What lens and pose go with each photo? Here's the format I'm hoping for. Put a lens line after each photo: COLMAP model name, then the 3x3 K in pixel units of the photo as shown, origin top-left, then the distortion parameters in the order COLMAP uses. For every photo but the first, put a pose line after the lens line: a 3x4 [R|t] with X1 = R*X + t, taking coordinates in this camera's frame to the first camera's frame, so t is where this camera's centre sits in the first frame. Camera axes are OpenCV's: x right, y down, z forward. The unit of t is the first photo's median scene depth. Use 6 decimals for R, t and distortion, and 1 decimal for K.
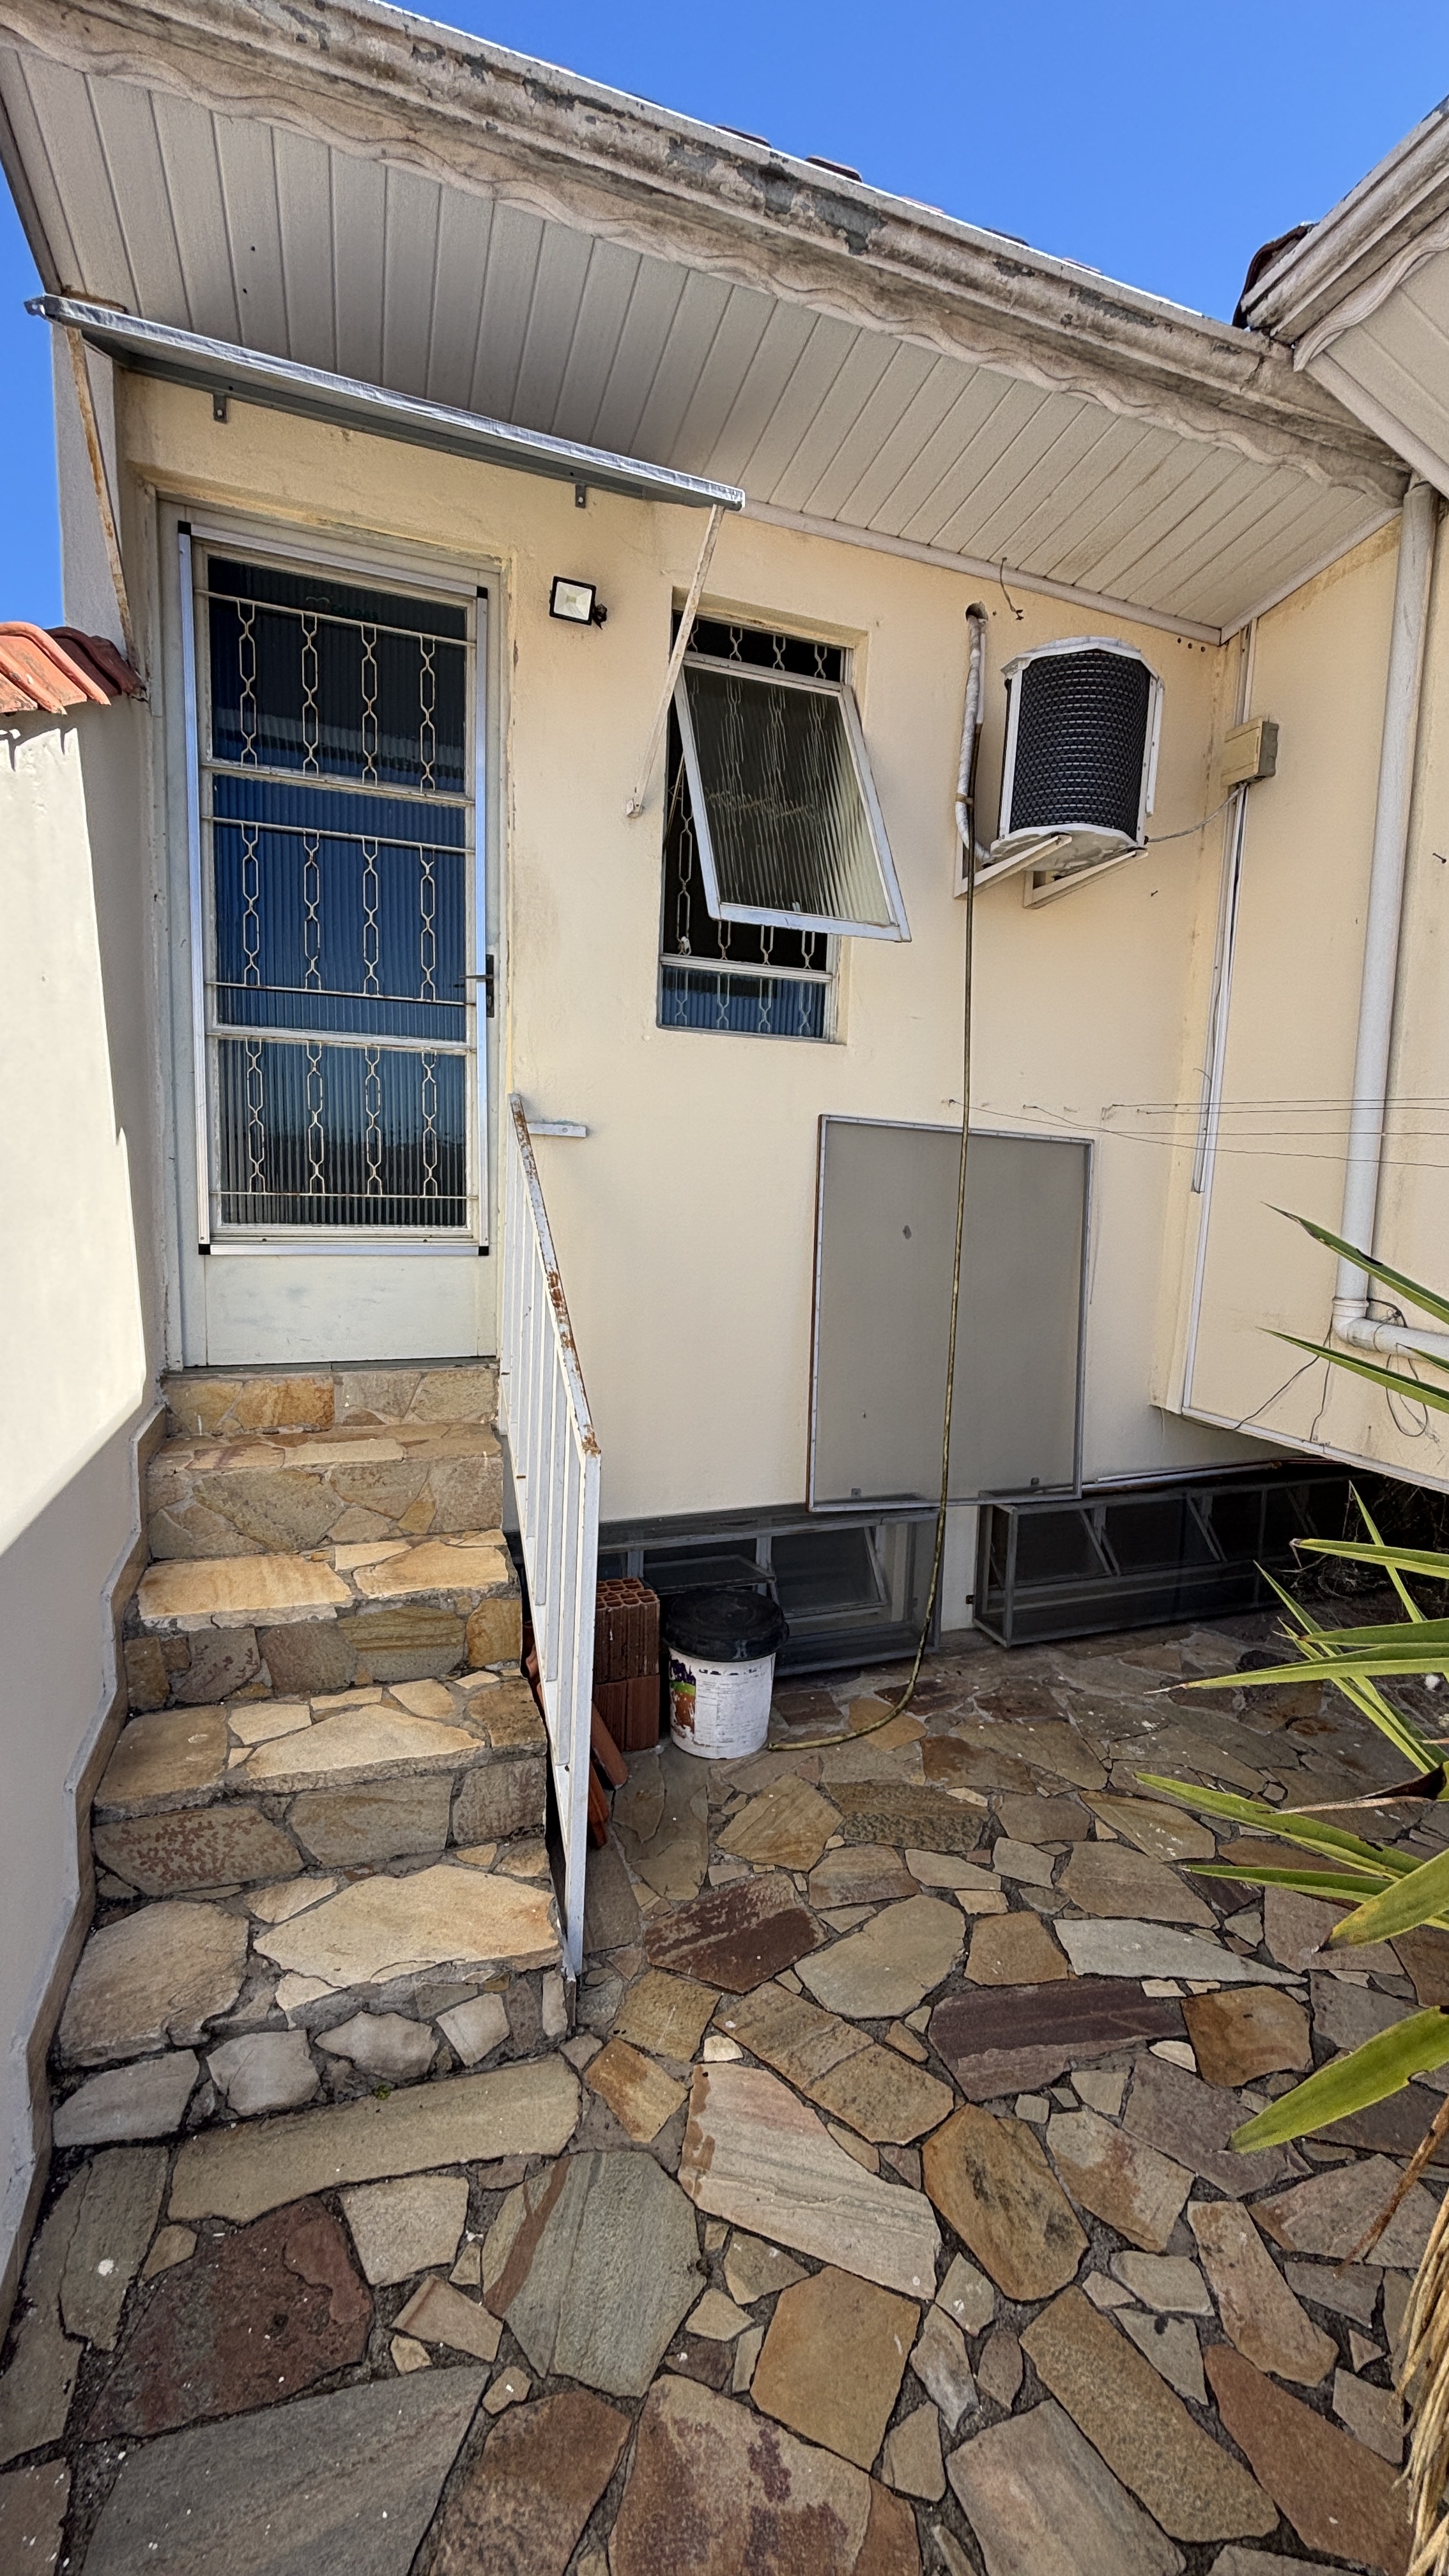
lens RADIAL K [[1037.6, 0, 724.5], [0, 1037.6, 1288.0], [0, 0, 1]] dist [0.000624, -0.000261]
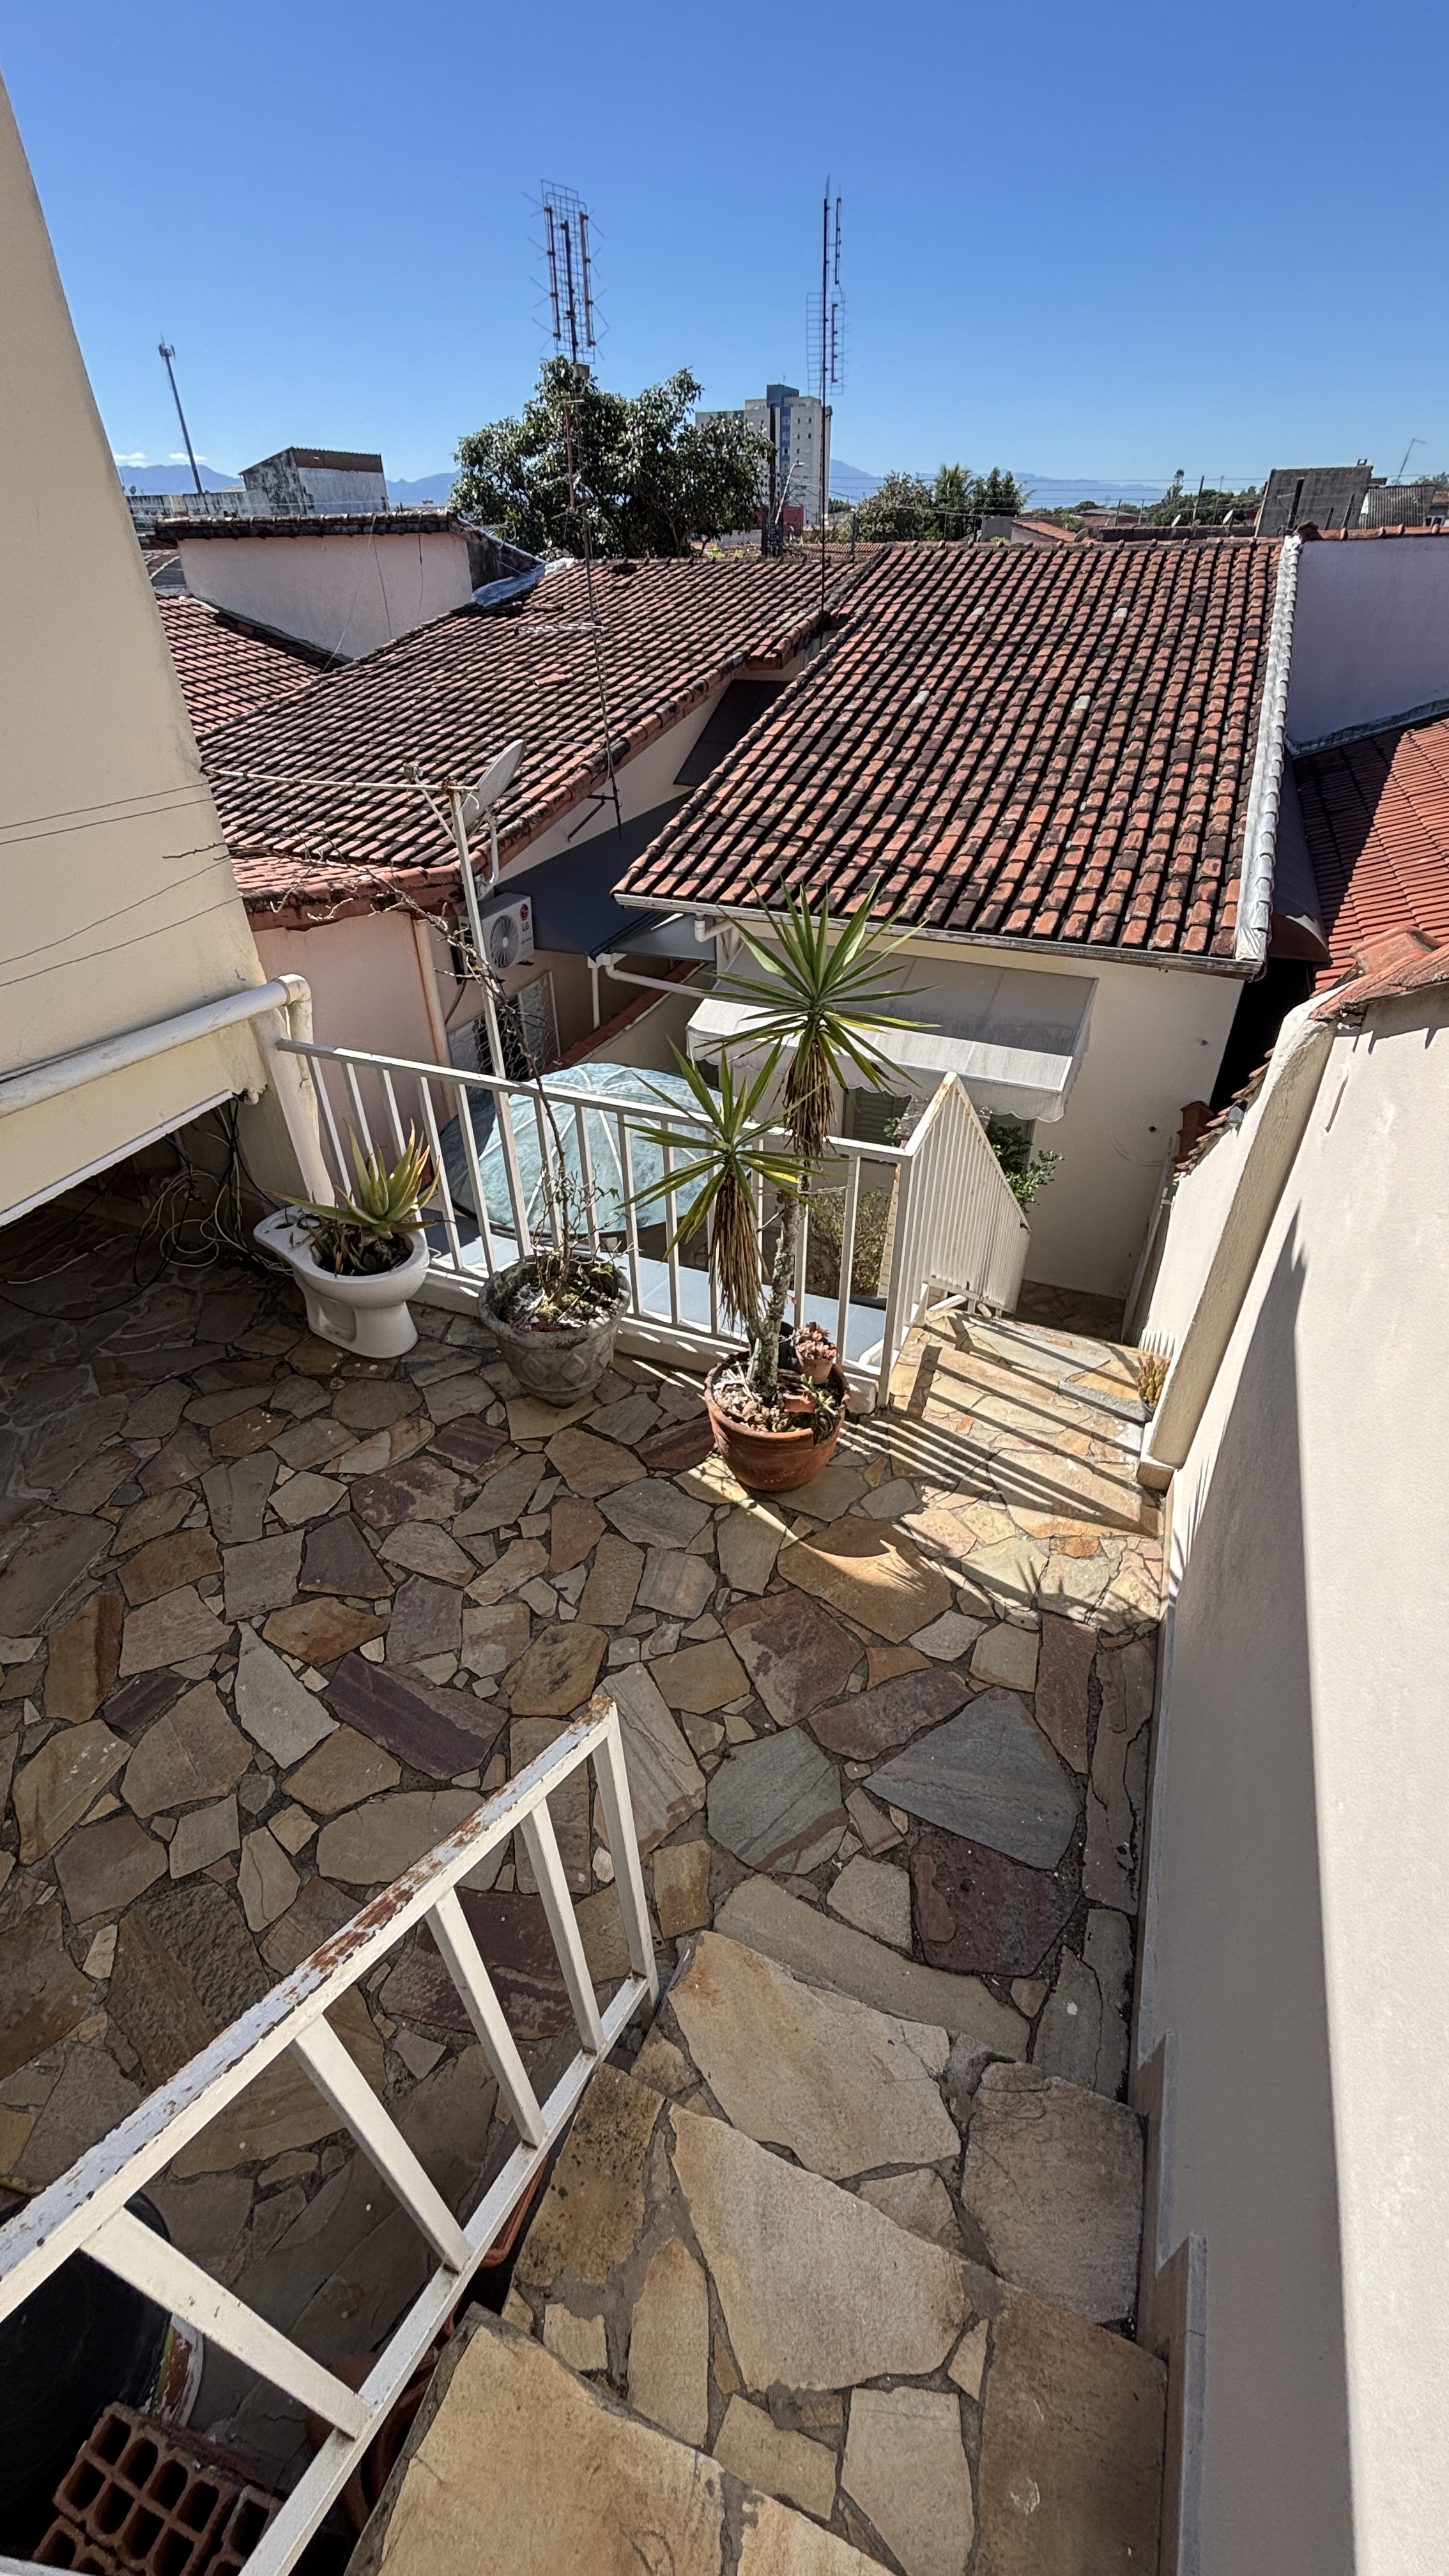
lens RADIAL K [[1037.6, 0, 724.5], [0, 1037.6, 1288.0], [0, 0, 1]] dist [0.000624, -0.000261]
pose [[-0.744803, -0.412411, 0.524582, -0.424532], [0.065789, 0.736930, 0.672760, -0.501280], [-0.664034, 0.535585, -0.521735, 1.096924]]
